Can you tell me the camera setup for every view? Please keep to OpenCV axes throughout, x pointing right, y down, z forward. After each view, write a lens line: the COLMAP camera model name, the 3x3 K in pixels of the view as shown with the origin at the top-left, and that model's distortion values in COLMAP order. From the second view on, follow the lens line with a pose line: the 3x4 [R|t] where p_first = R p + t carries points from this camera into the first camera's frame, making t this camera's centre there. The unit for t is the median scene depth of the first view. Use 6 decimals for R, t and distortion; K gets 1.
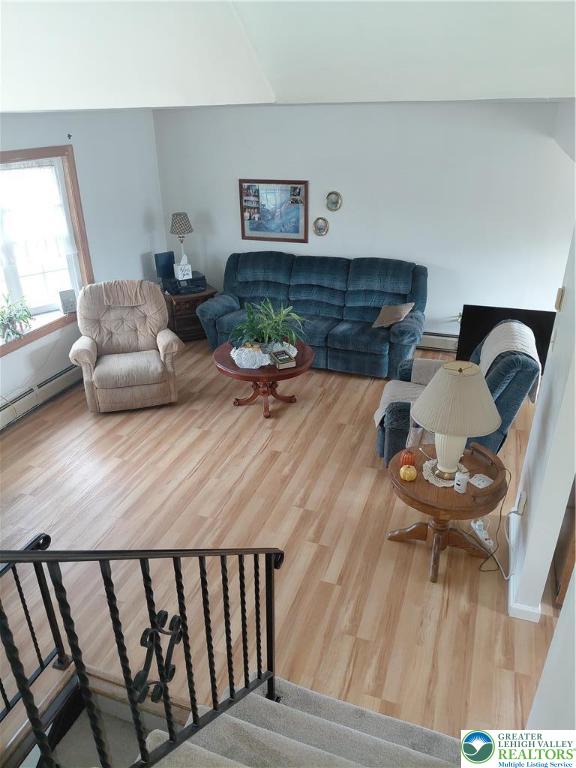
lens RADIAL K [[555.2, 0, 289.5], [0, 555.2, 387.6], [0, 0, 1]] dist [0.030424, -0.053615]
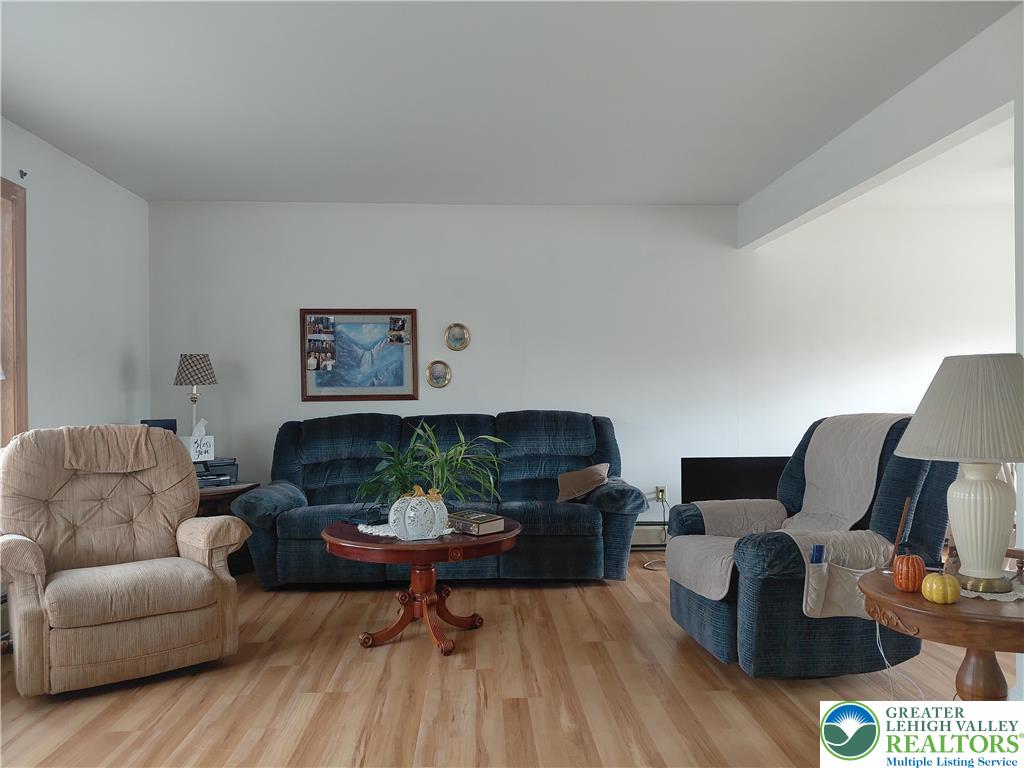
lens RADIAL K [[740.2, 0, 542.9], [0, 740.2, 375.7], [0, 0, 1]] dist [0.030424, -0.053615]
pose [[0.917902, 0.014166, 0.396554, -0.201575], [0.167331, 0.892342, -0.419197, 0.110401], [-0.359801, 0.451137, 0.816712, 0.287429]]
